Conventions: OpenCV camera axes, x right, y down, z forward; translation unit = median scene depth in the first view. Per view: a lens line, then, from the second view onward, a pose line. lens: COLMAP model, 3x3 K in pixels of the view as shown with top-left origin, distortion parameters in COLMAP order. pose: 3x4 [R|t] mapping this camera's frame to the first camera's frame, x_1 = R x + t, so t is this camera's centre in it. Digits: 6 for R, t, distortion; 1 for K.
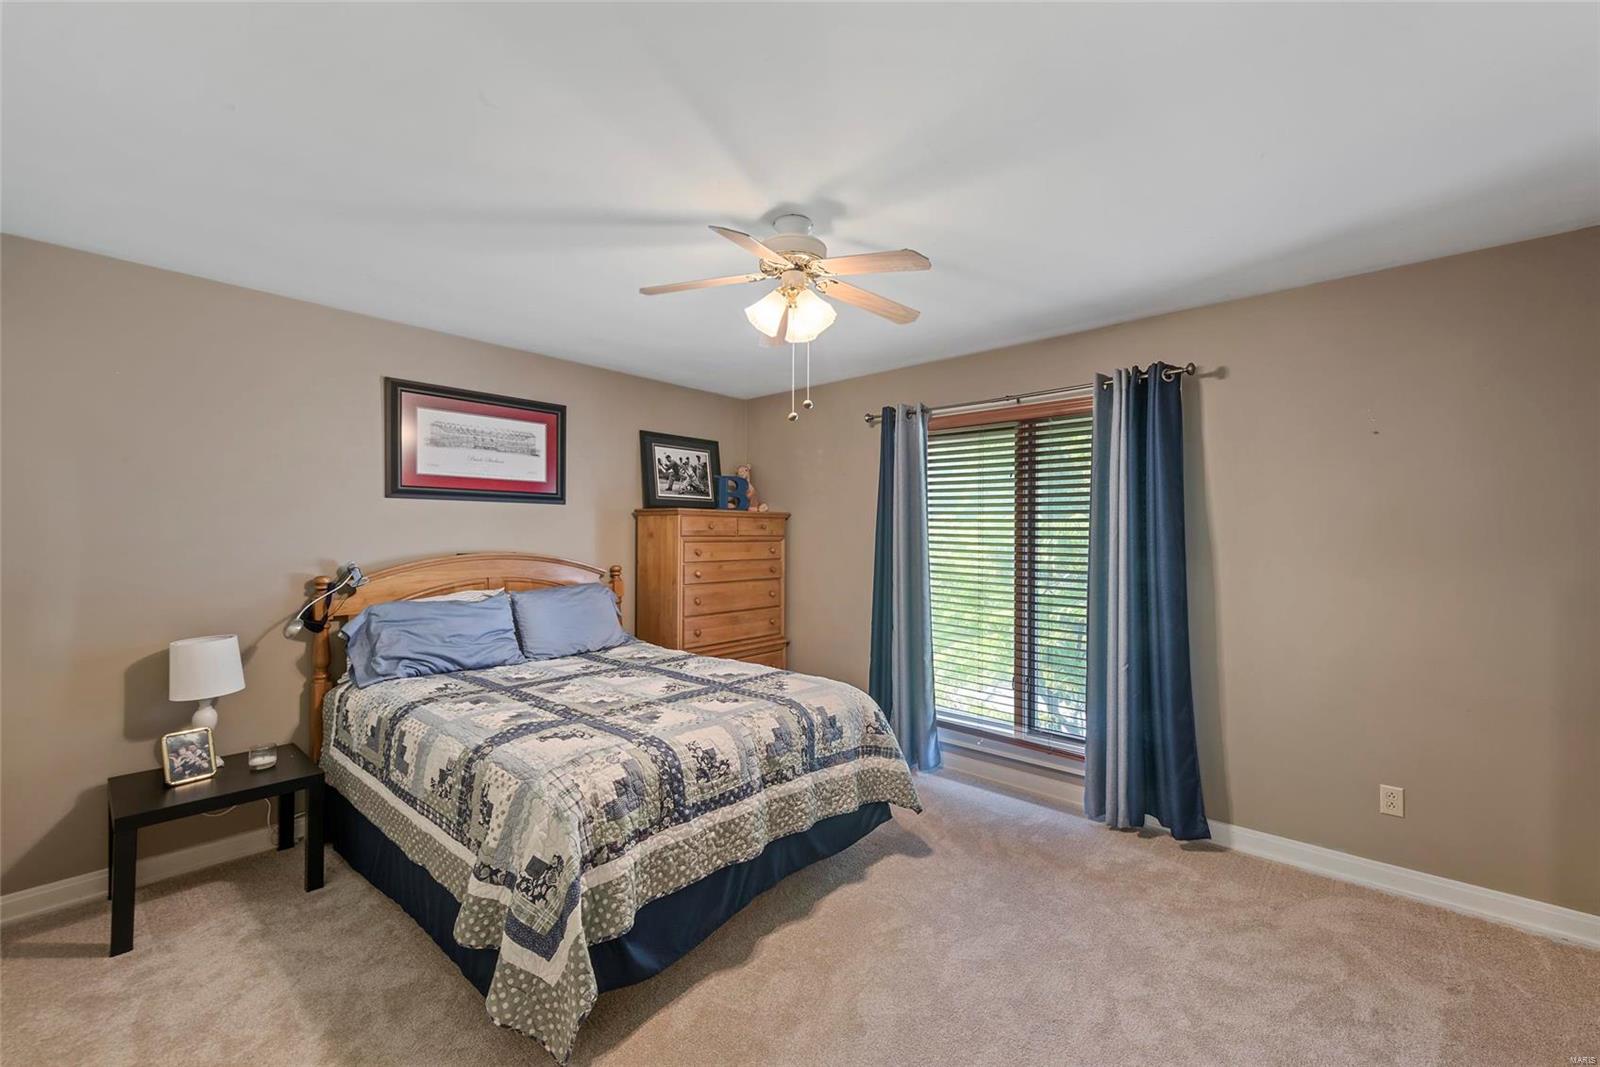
lens RADIAL K [[649.0, 0, 798.7], [0, 649.0, 547.0], [0, 0, 1]] dist [-0.000072, -0.000005]
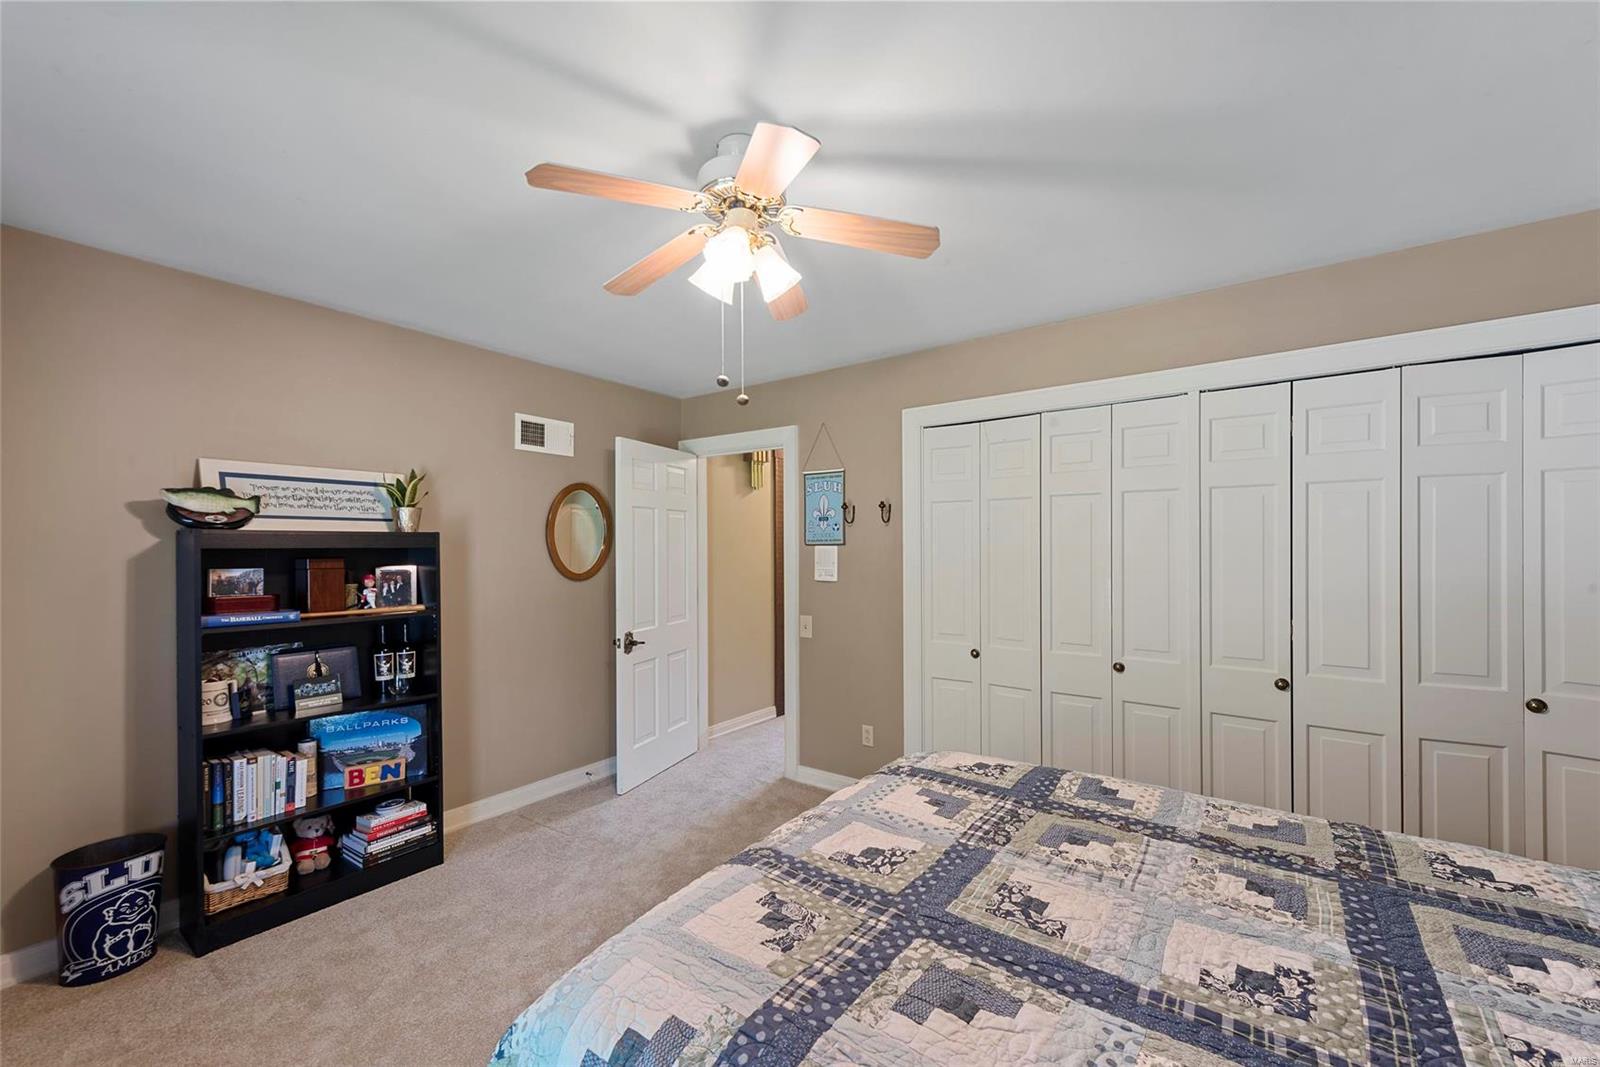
lens RADIAL K [[649.0, 0, 798.7], [0, 649.0, 547.0], [0, 0, 1]] dist [-0.000072, -0.000005]
pose [[-0.995267, -0.003672, -0.097109, -0.001279], [-0.004449, 0.999960, 0.007780, -0.027803], [0.097077, 0.008175, -0.995243, 1.673697]]
